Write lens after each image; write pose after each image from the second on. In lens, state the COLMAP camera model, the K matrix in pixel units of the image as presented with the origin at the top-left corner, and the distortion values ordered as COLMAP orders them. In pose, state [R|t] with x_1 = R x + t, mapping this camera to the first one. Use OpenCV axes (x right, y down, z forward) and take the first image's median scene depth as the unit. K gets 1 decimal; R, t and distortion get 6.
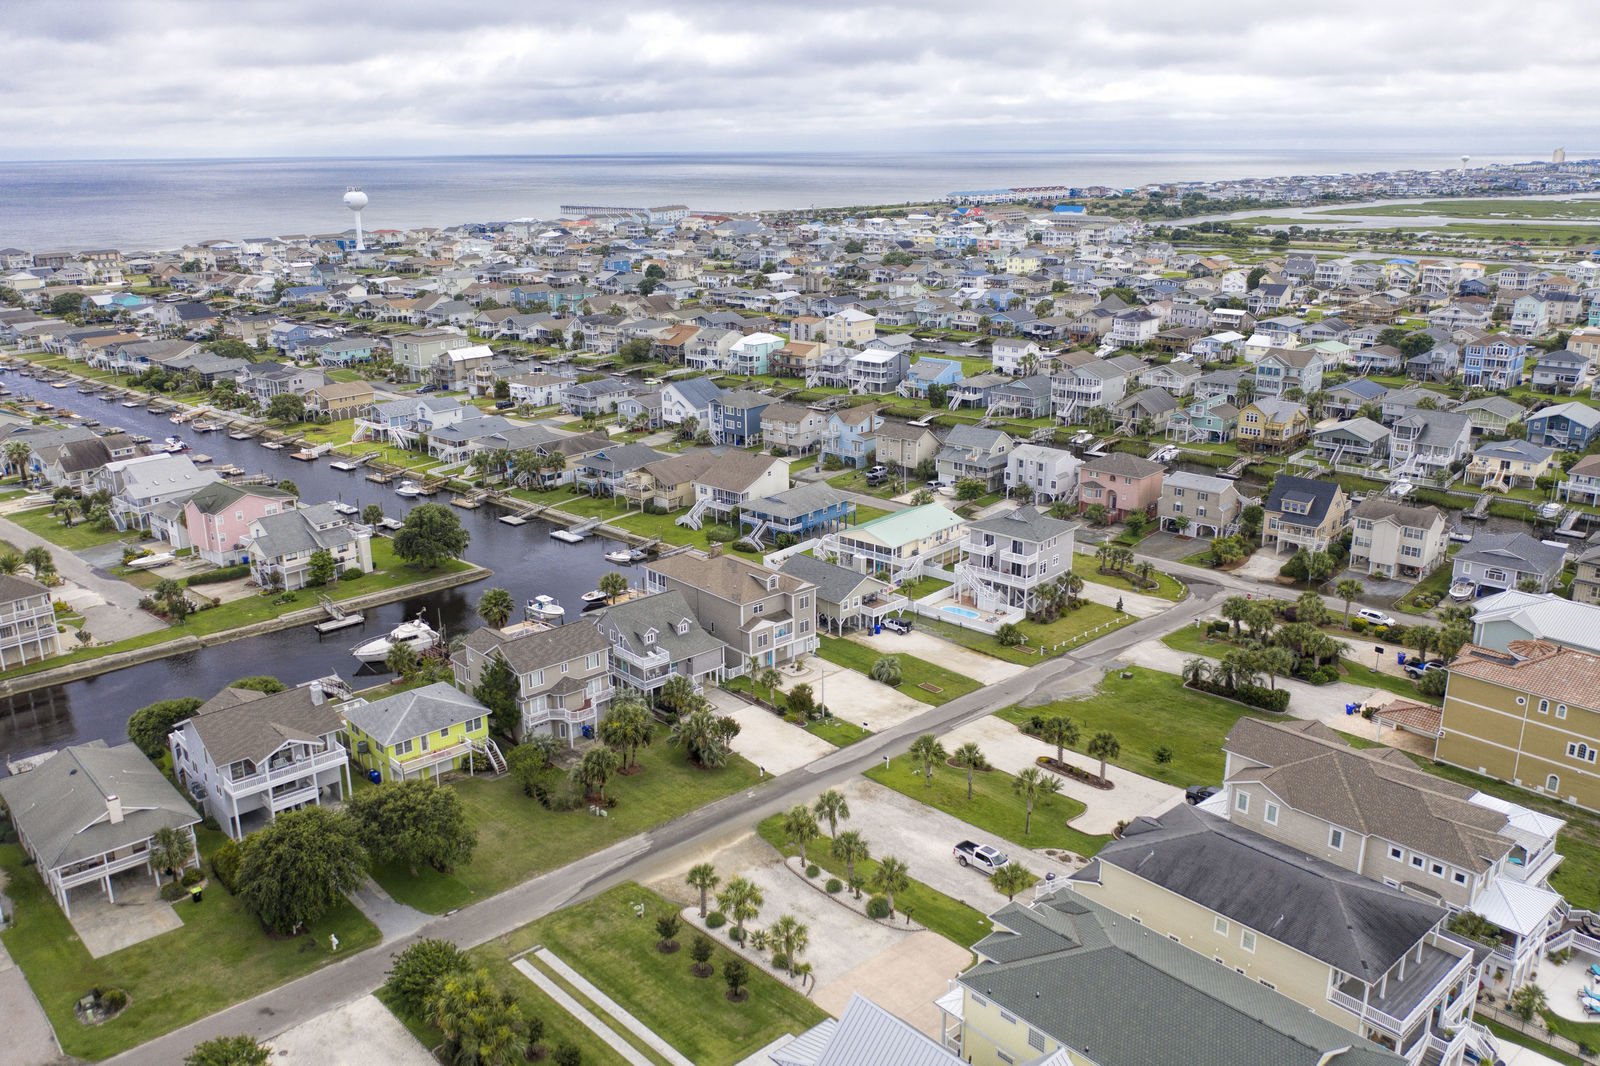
lens RADIAL K [[1266.0, 0, 800.0], [0, 1266.0, 533.0], [0, 0, 1]] dist [-0.022169, 0.007386]
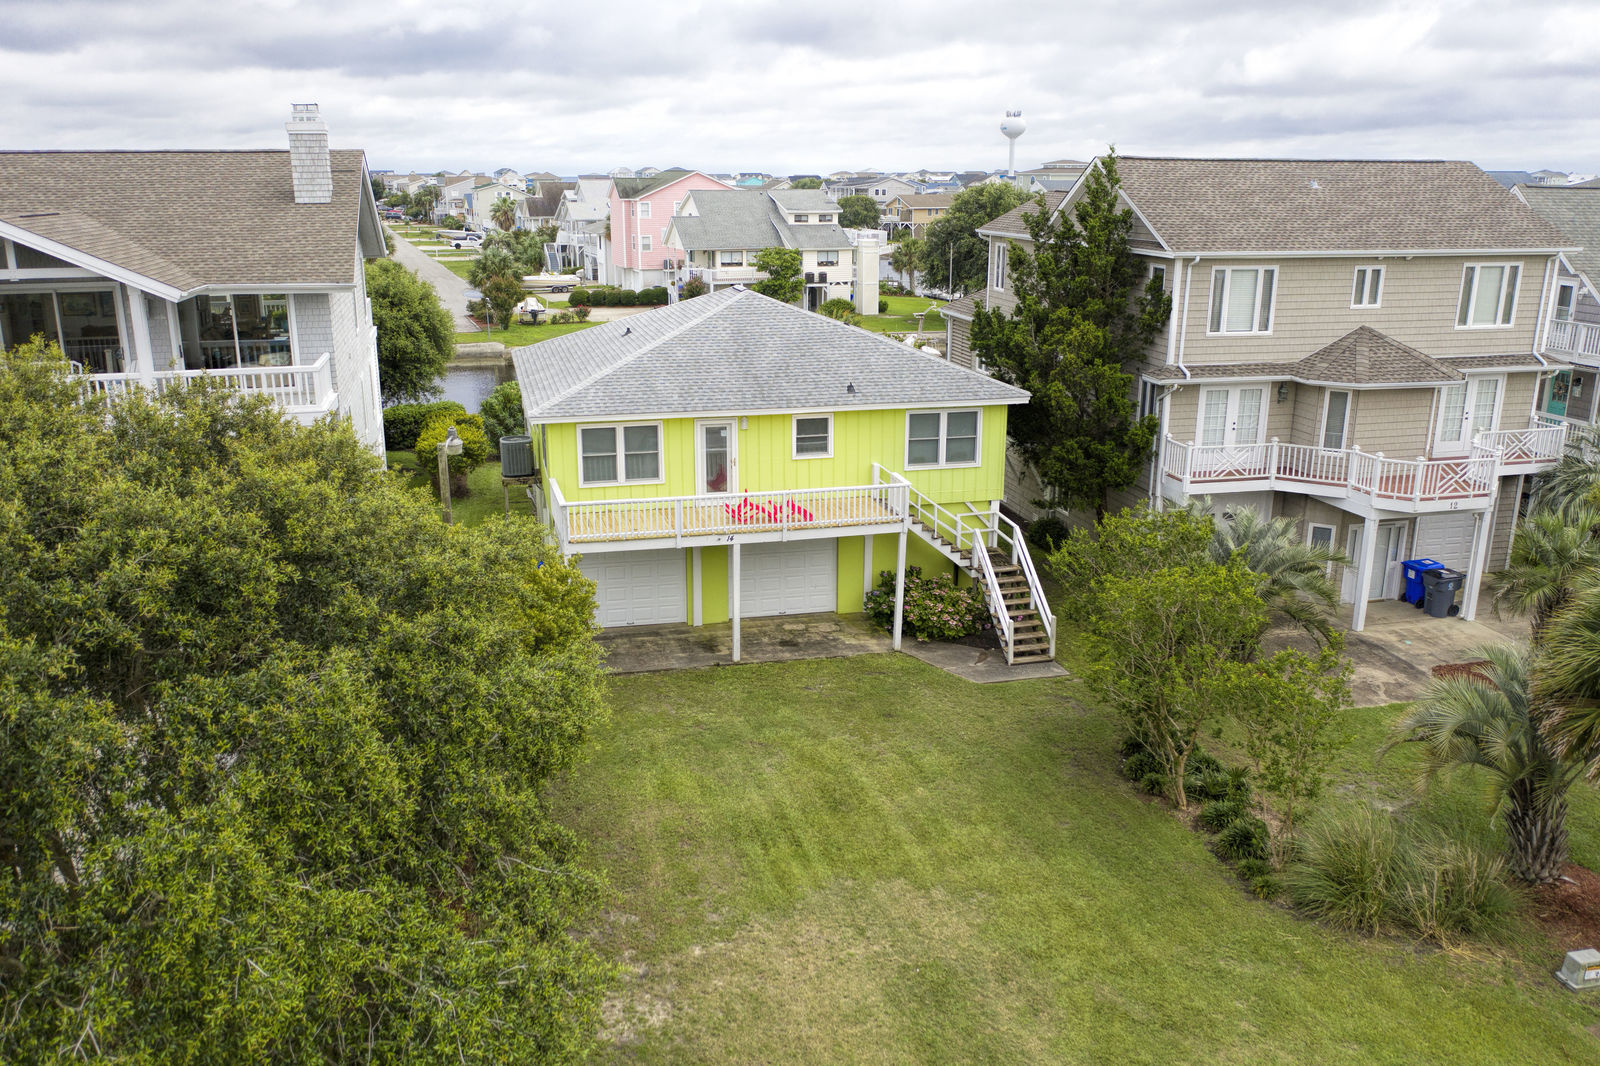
lens RADIAL K [[1272.2, 0, 794.4], [0, 1272.2, 541.3], [0, 0, 1]] dist [-0.030629, 0.002069]
pose [[0.876430, 0.138625, -0.461145, -0.100156], [-0.144683, 0.989225, 0.022394, 0.098411], [0.459280, 0.047092, 0.887042, 0.454550]]
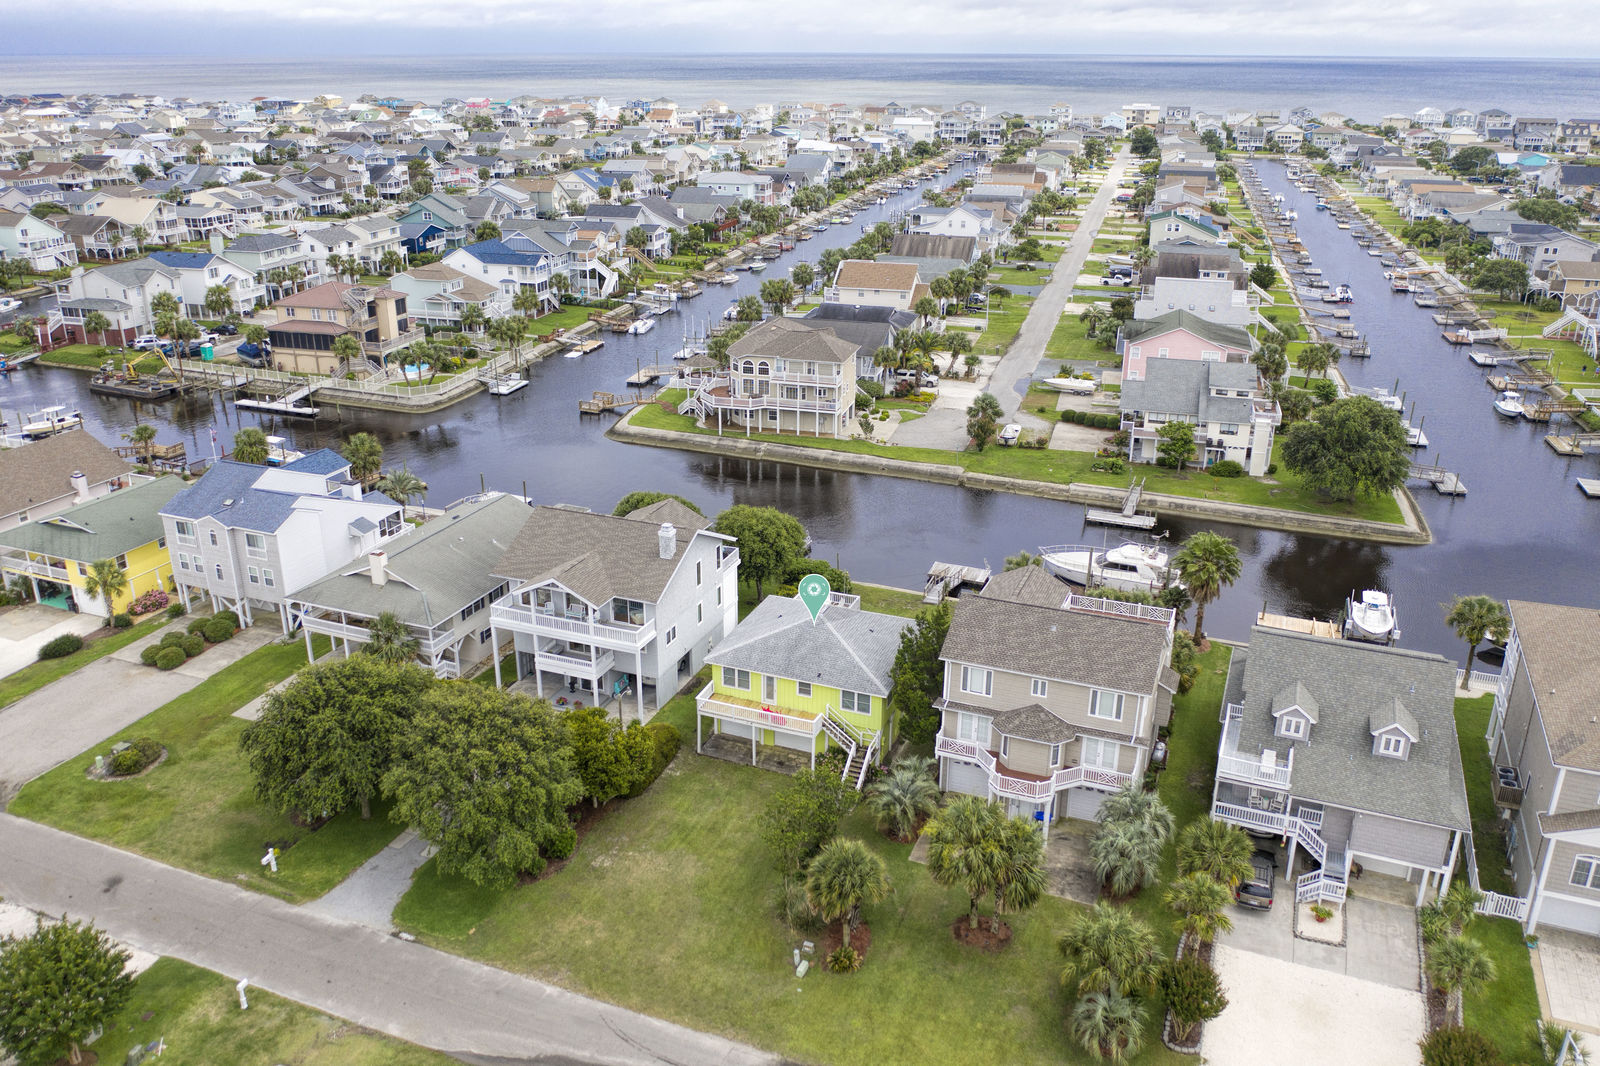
lens RADIAL K [[1266.0, 0, 800.0], [0, 1266.0, 533.0], [0, 0, 1]] dist [-0.022169, 0.007386]
pose [[0.430459, 0.331467, -0.839544, 0.106396], [-0.269633, 0.934881, 0.230859, -0.025344], [0.861396, 0.126994, 0.491802, 0.400811]]
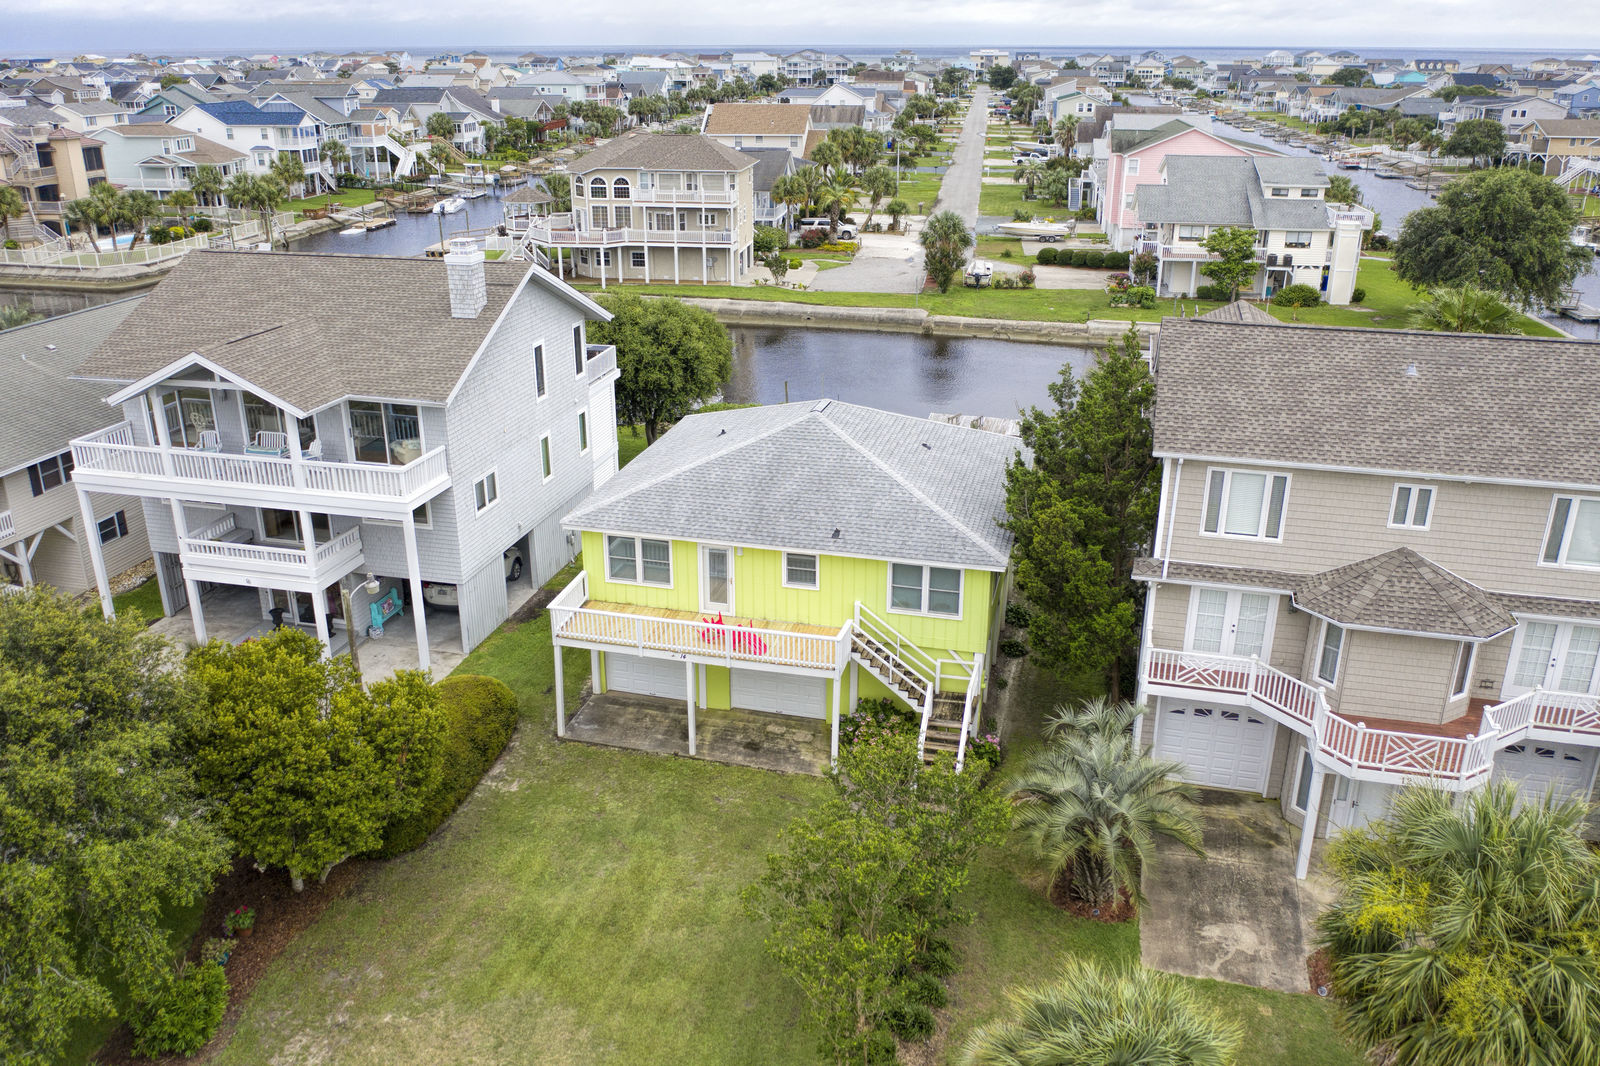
lens RADIAL K [[1278.8, 0, 800.0], [0, 1278.8, 533.0], [0, 0, 1]] dist [-0.022074, 0.004294]
pose [[0.545796, 0.306256, -0.779945, -0.047823], [-0.247373, 0.948218, 0.199222, 0.057138], [0.800570, 0.084203, 0.593293, 0.484474]]
